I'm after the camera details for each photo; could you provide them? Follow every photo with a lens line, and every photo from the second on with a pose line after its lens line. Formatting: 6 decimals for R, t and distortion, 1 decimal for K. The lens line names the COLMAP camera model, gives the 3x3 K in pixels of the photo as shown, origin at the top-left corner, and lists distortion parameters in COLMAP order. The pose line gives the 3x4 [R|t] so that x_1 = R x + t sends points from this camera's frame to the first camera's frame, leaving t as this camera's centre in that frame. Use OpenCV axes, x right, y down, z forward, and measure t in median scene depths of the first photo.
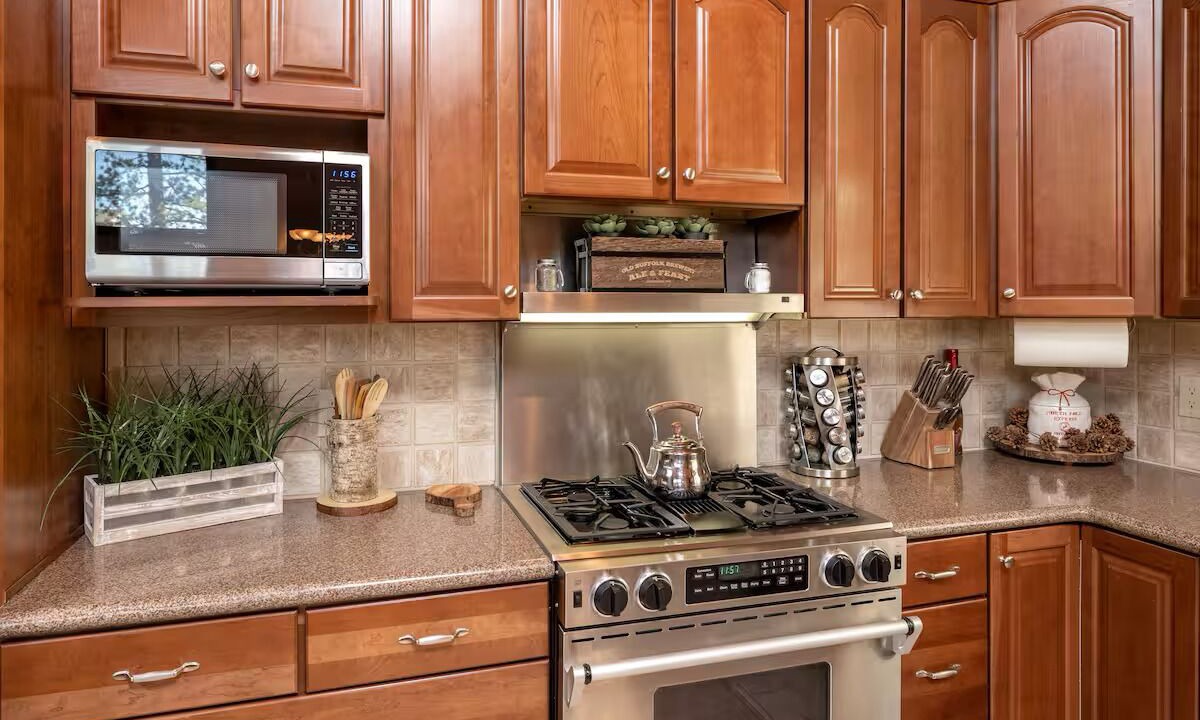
lens RADIAL K [[812.7, 0, 631.0], [0, 812.7, 300.8], [0, 0, 1]] dist [0.002586, 0.001910]
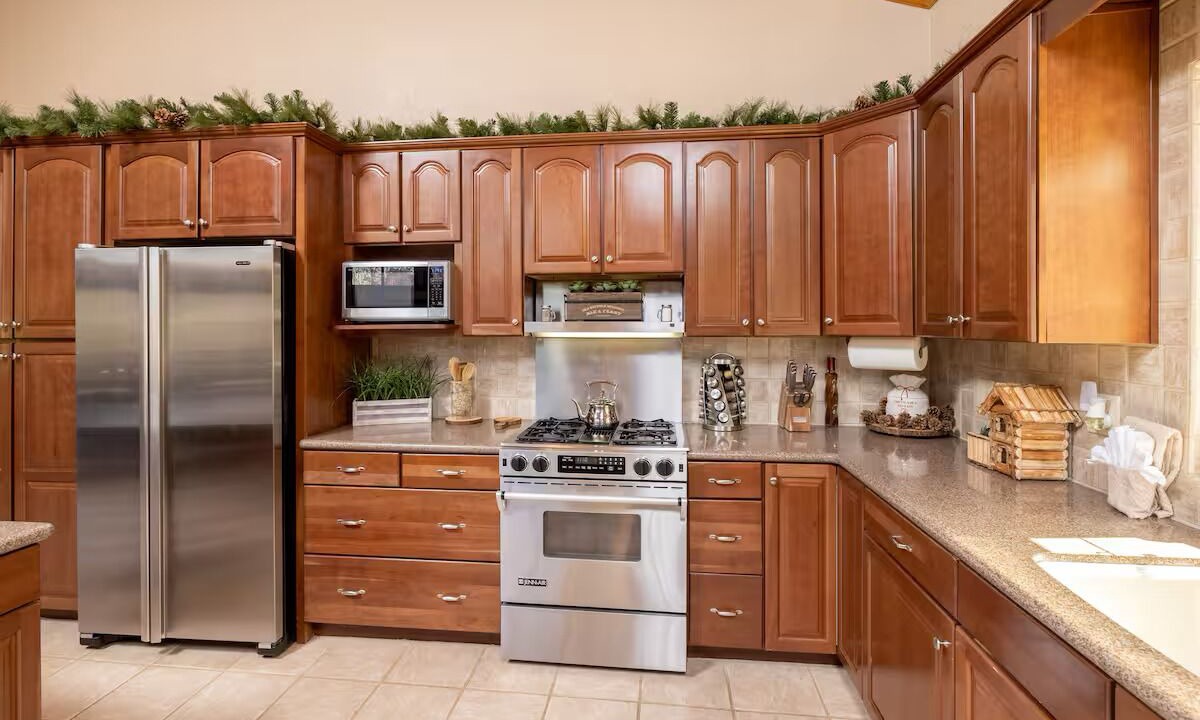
lens RADIAL K [[593.8, 0, 598.9], [0, 593.8, 329.1], [0, 0, 1]] dist [-0.001615, 0.000077]
pose [[0.904374, 0.000042, -0.426741, 0.730651], [0.002784, 0.999978, 0.005998, -0.001507], [0.426732, -0.006612, 0.904354, -0.291673]]
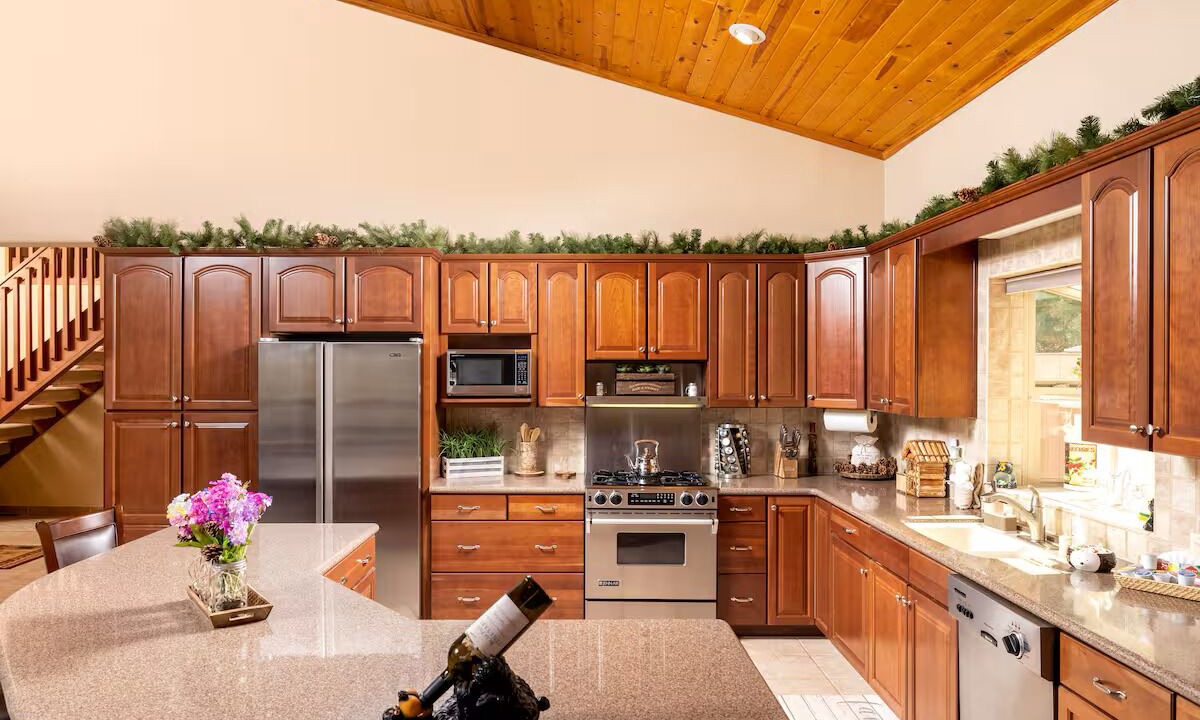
lens RADIAL K [[900.0, 0, 600.0], [0, 900.0, 360.0], [0, 0, 1]] dist [0.003062, 0.000190]
pose [[0.953713, 0.001086, -0.300717, 0.863094], [-0.002893, 0.999980, -0.005564, -0.123200], [0.300705, 0.006176, 0.953697, -1.950394]]
